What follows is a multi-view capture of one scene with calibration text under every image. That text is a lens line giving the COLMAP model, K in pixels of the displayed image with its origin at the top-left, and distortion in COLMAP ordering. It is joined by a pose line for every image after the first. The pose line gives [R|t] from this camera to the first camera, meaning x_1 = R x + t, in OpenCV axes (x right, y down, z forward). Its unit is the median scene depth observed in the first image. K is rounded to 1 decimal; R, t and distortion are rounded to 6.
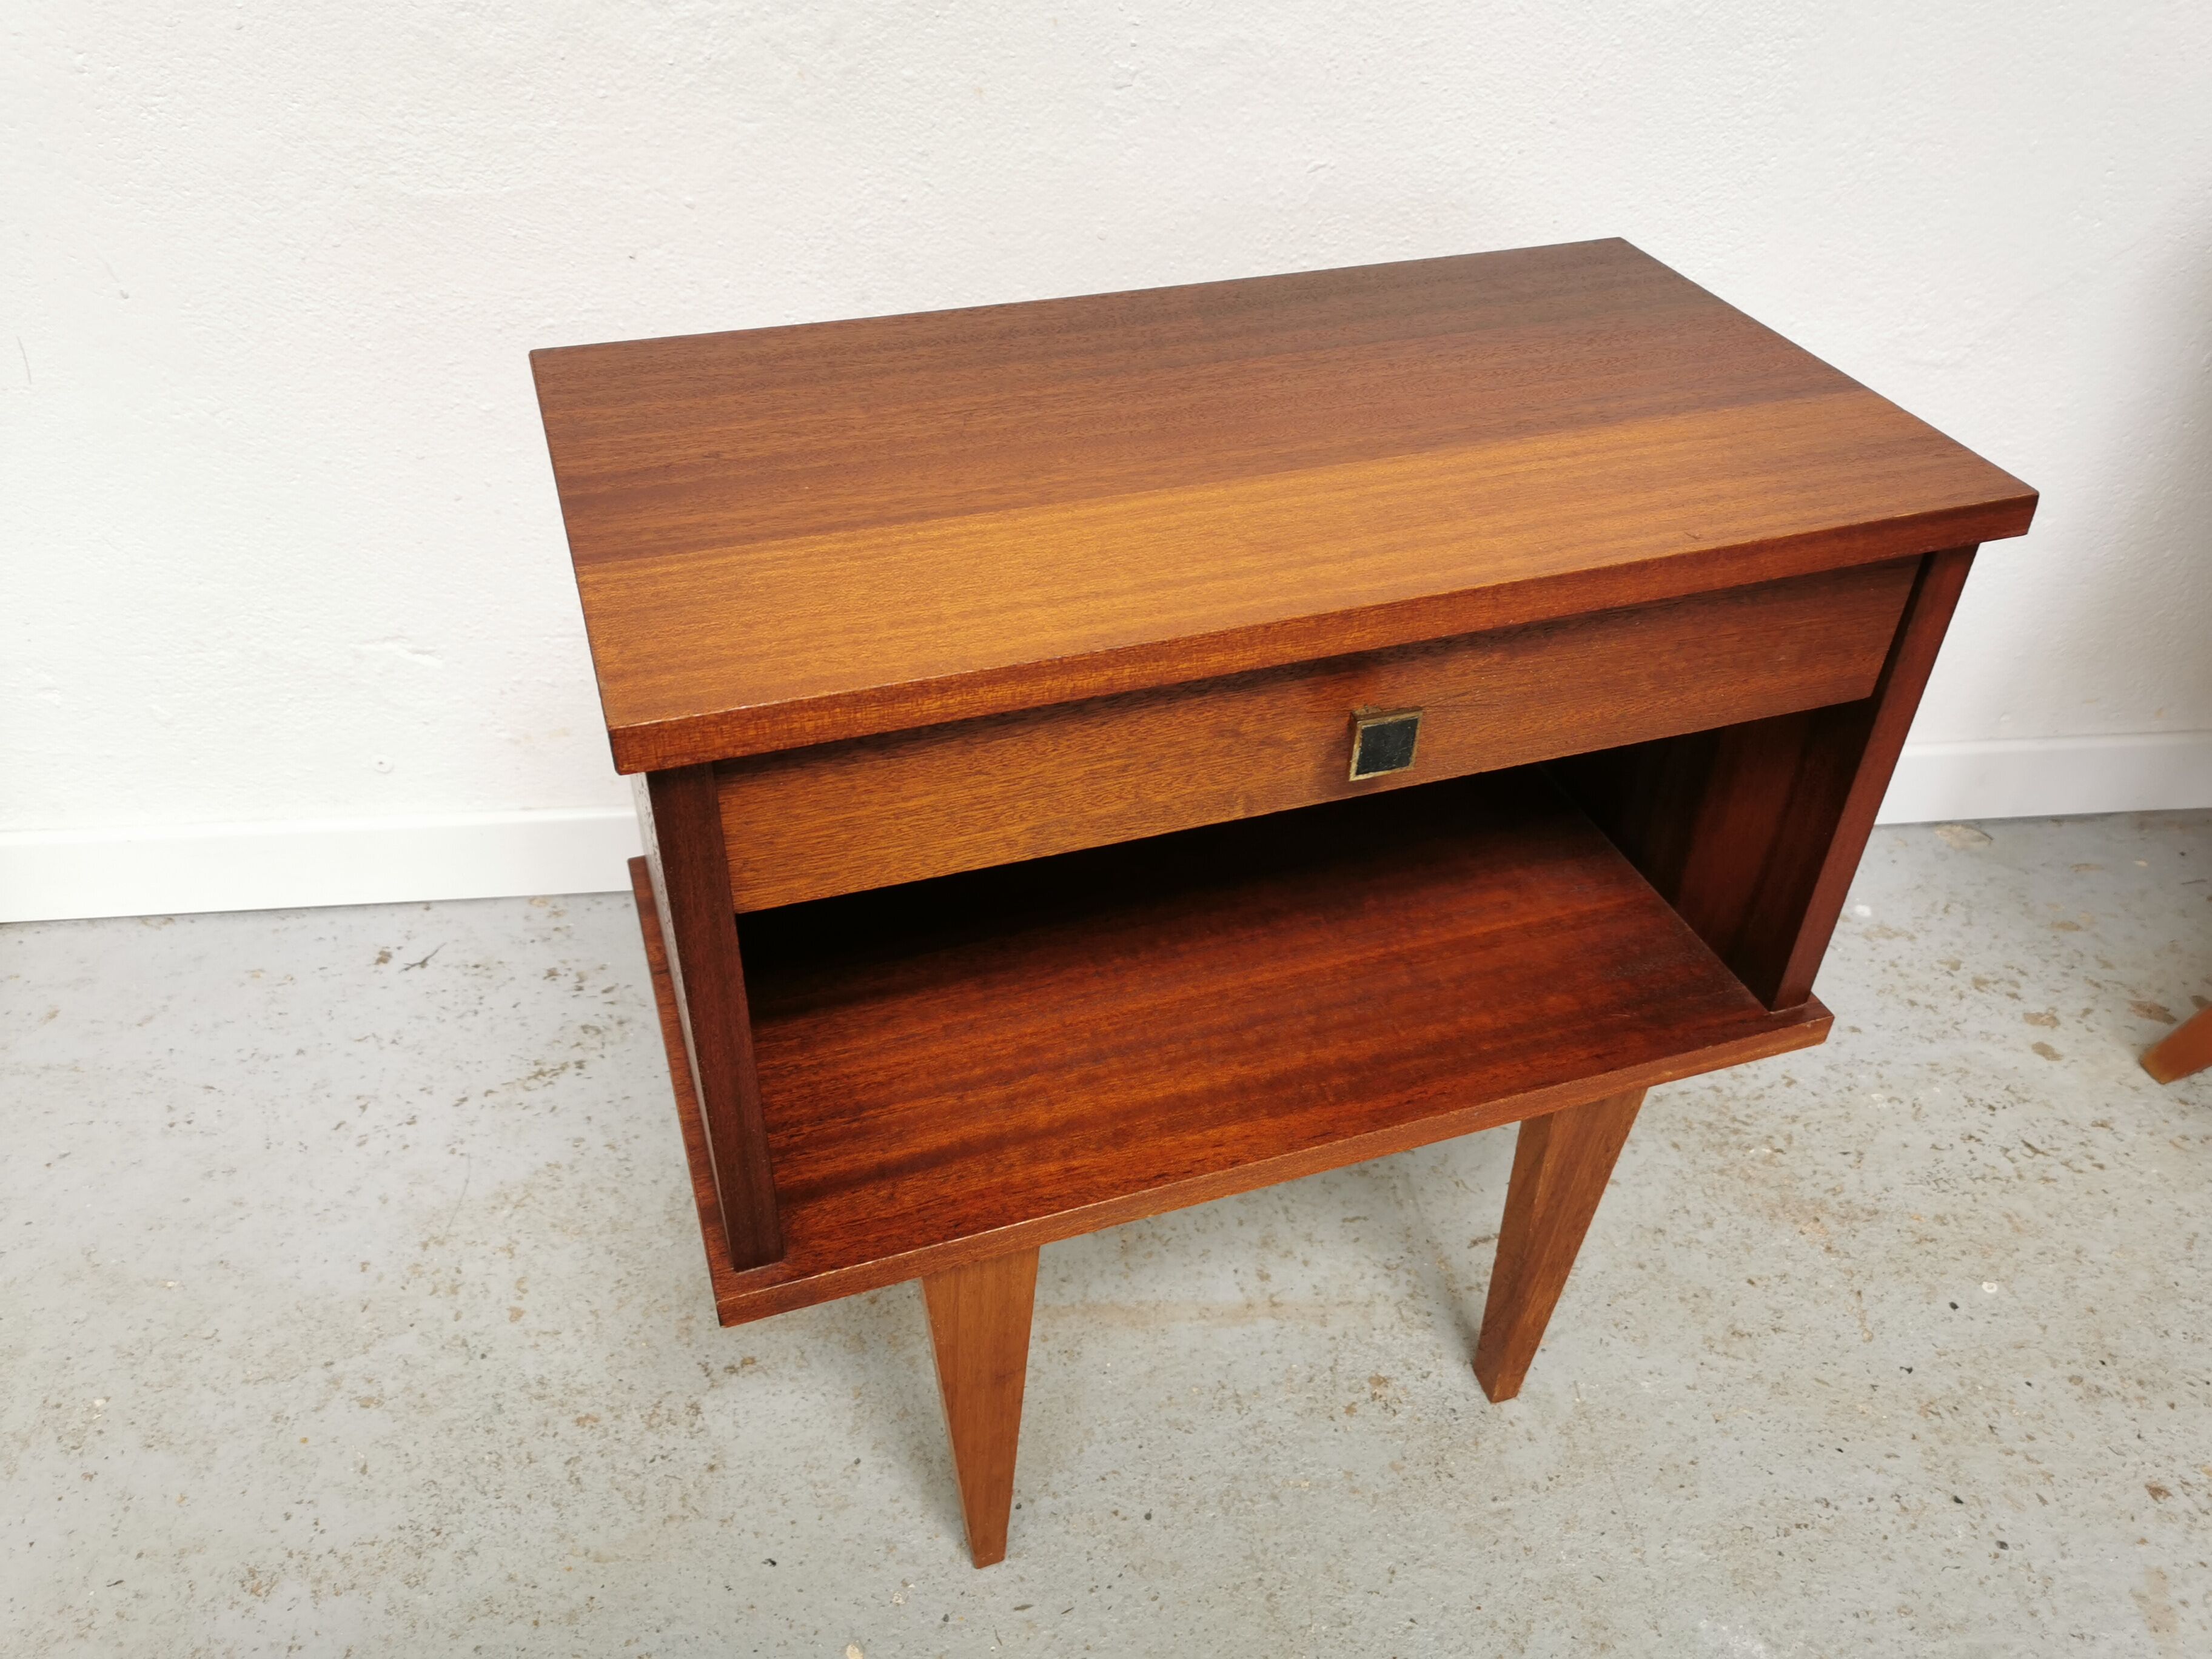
lens RADIAL K [[1736.7, 0, 1109.0], [0, 1736.7, 825.2], [0, 0, 1]] dist [0.065501, -0.078477]
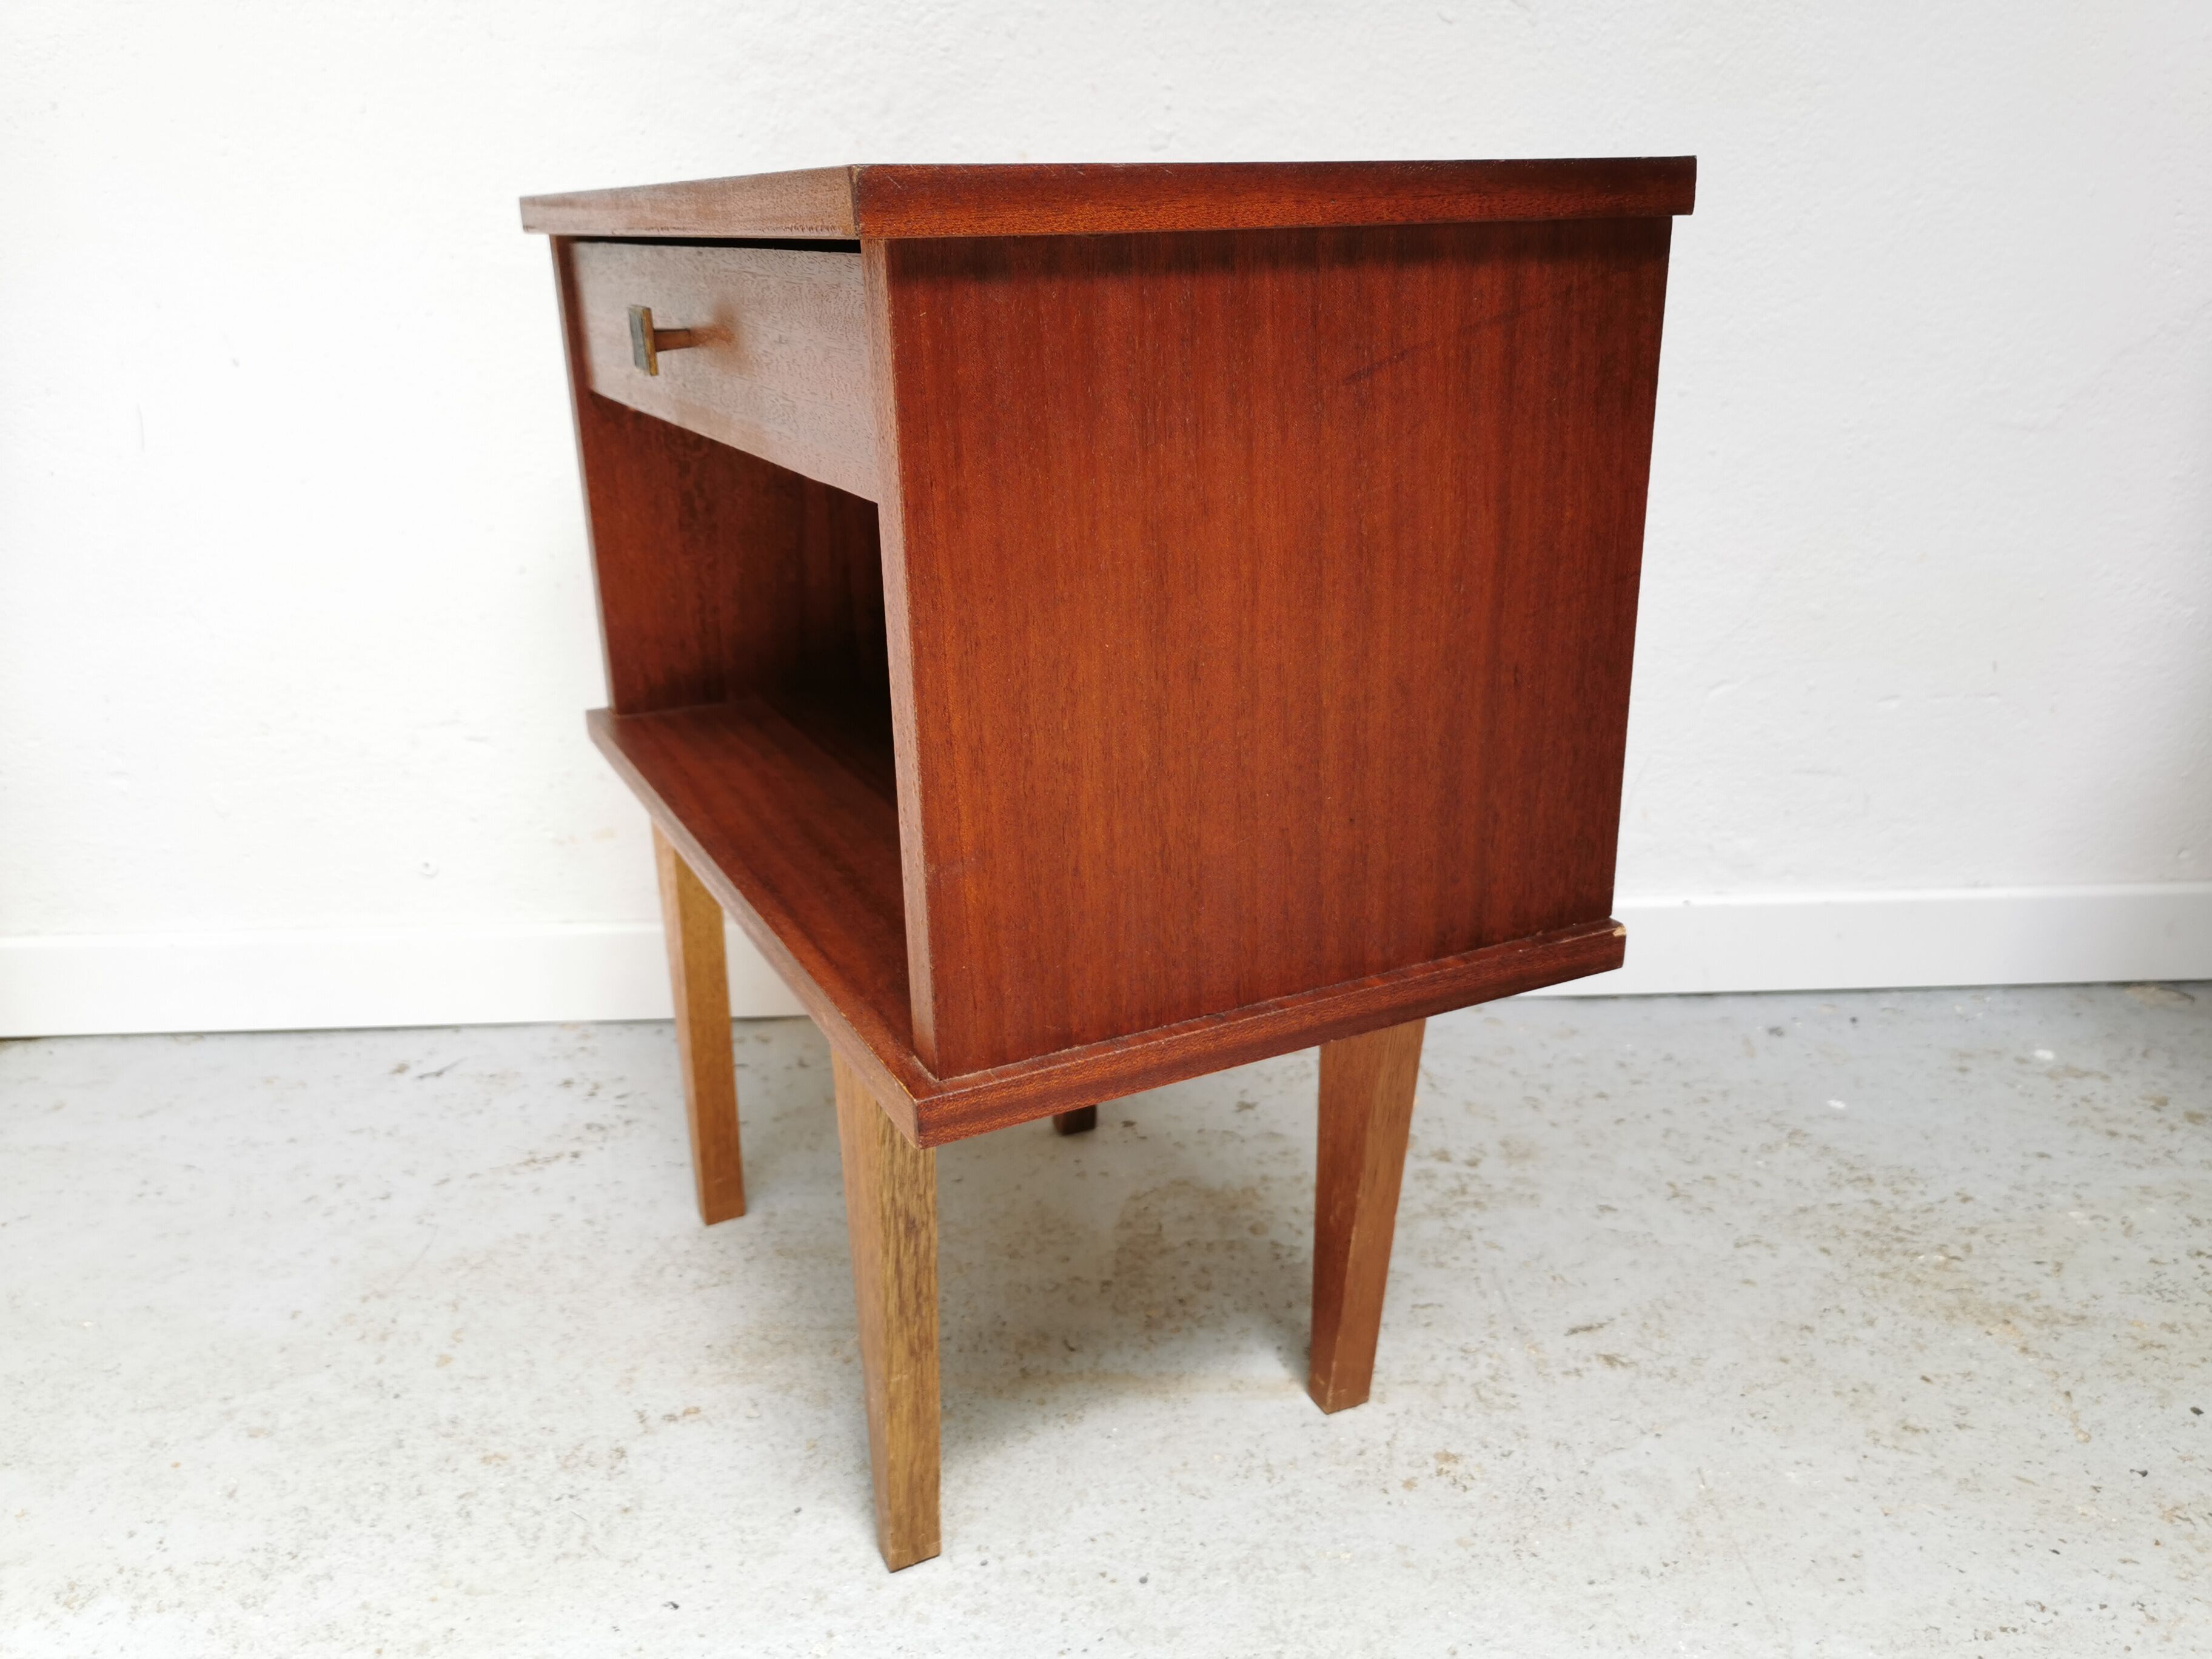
lens RADIAL K [[1735.4, 0, 1109.5], [0, 1735.4, 829.4], [0, 0, 1]] dist [0.054884, -0.066378]
pose [[0.994028, -0.009104, -0.108744, 0.090454], [-0.024706, 0.951863, -0.305527, 0.293810], [0.106290, 0.306389, 0.945953, 0.134104]]
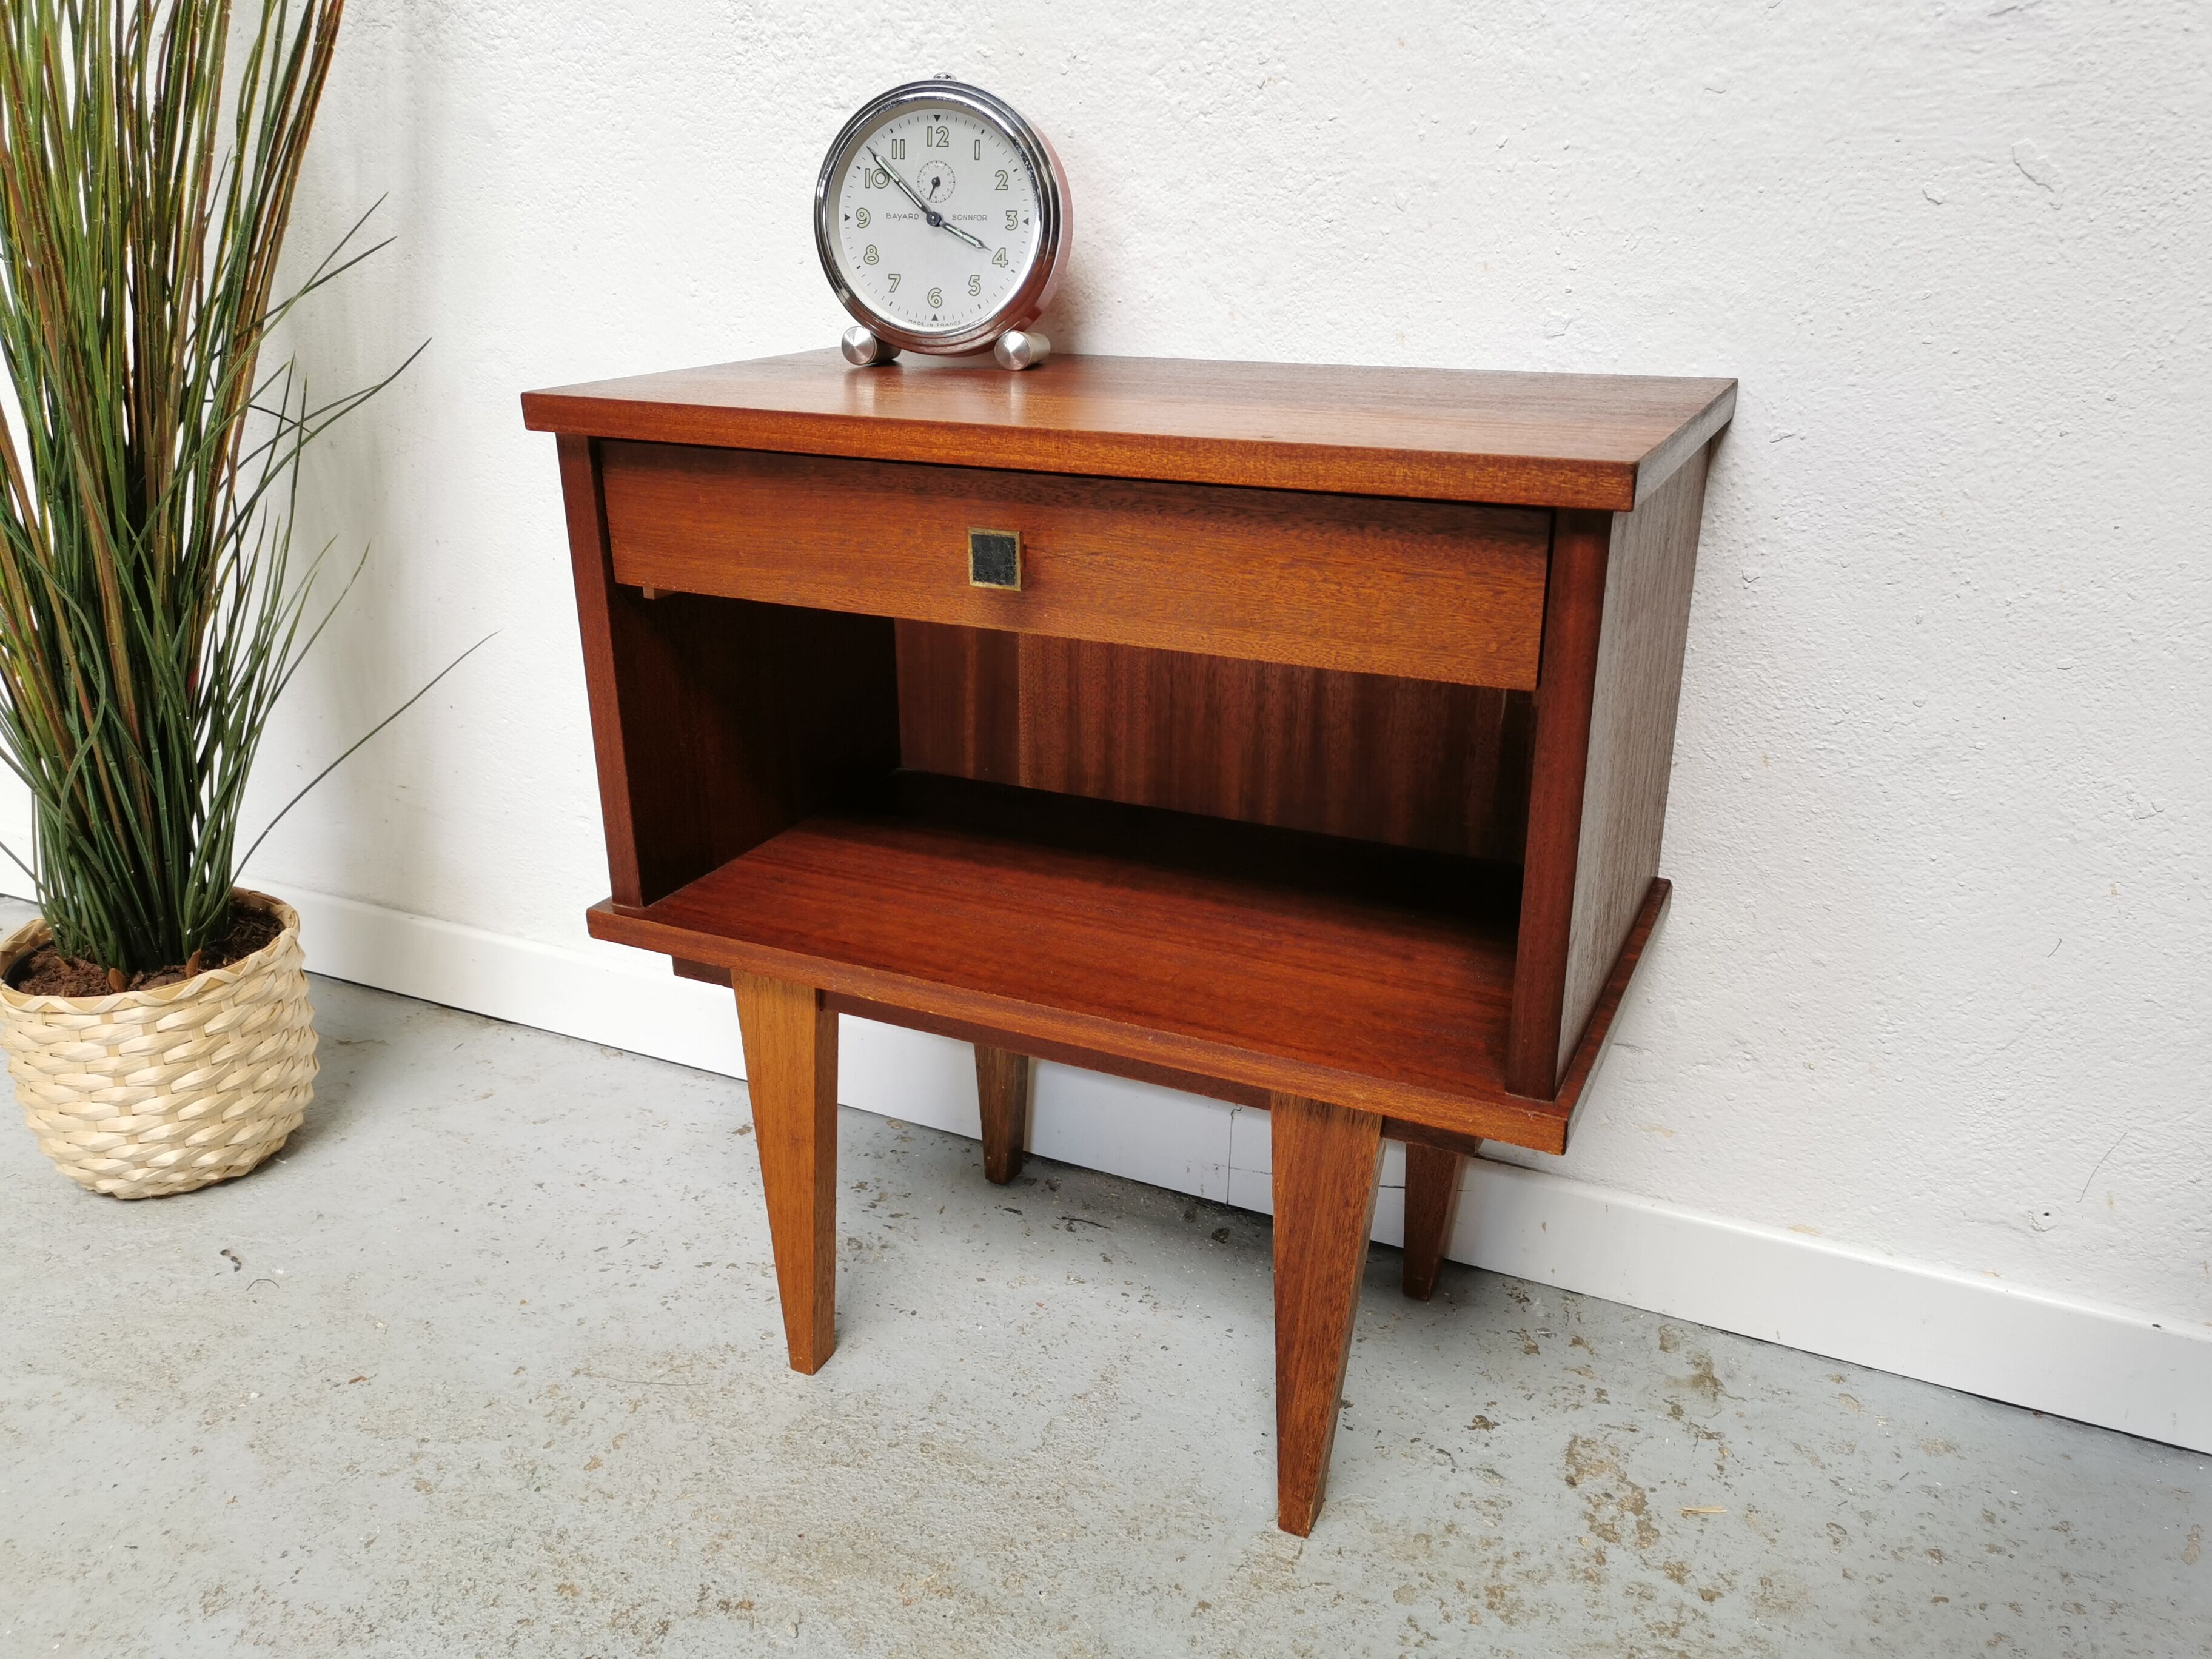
lens RADIAL K [[1718.6, 0, 1105.1], [0, 1718.6, 826.0], [0, 0, 1]] dist [0.068250, -0.072793]
pose [[0.848620, 0.159751, -0.504304, 0.312132], [-0.306808, 0.925232, -0.223193, 0.090833], [0.430943, 0.344131, 0.834184, 0.237852]]
